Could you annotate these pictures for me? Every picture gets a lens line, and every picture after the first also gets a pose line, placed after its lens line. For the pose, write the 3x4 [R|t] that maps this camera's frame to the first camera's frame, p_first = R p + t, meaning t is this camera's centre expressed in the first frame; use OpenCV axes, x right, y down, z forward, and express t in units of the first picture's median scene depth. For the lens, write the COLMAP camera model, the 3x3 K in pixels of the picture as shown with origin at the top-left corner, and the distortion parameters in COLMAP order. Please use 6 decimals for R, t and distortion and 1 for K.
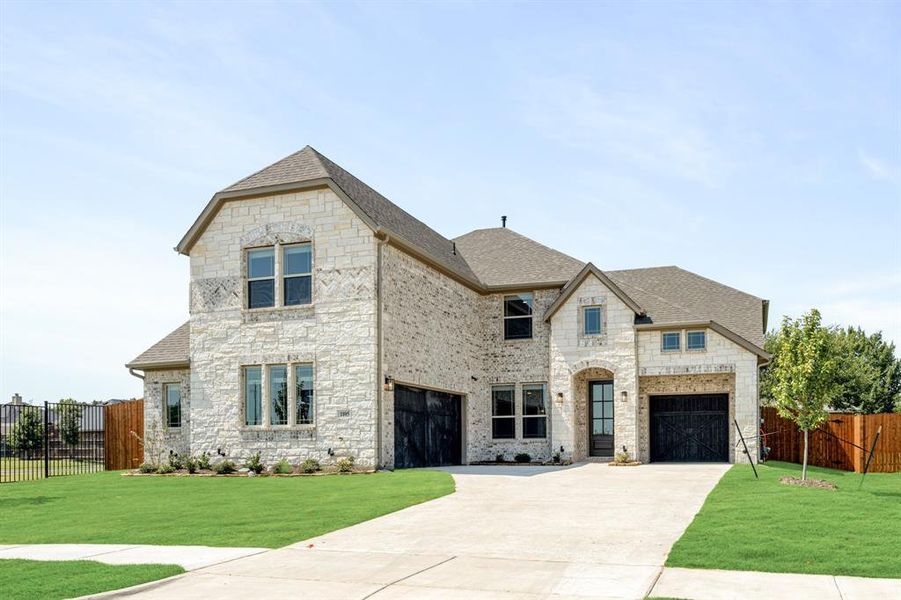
lens RADIAL K [[397.9, 0, 449.1], [0, 397.9, 272.9], [0, 0, 1]] dist [0.000258, -0.000058]
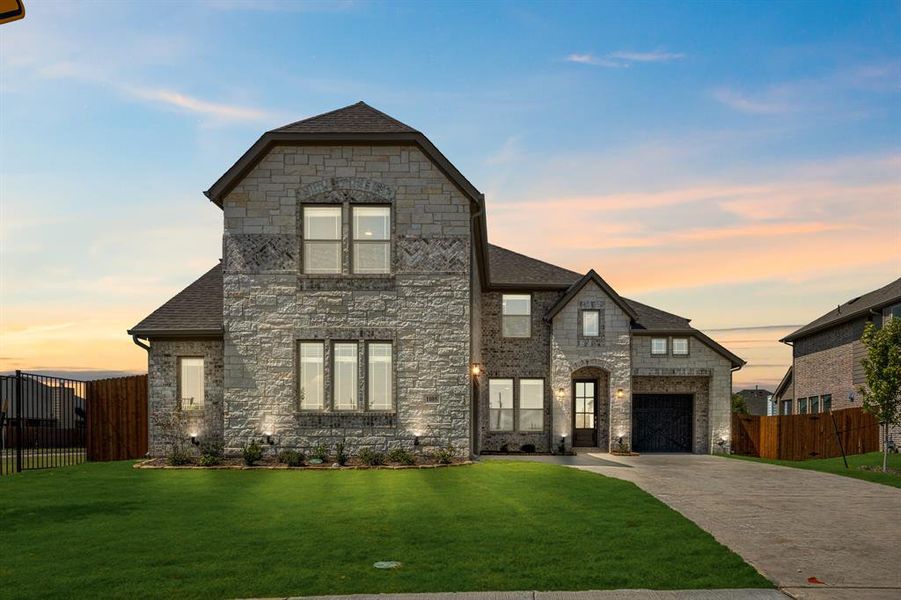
lens RADIAL K [[366.5, 0, 452.8], [0, 366.5, 295.1], [0, 0, 1]] dist [0.001229, 0.000094]
pose [[0.977135, 0.085939, 0.194476, -0.326546], [-0.093814, 0.995087, 0.031633, 0.075950], [-0.190802, -0.049155, 0.980397, 0.162755]]
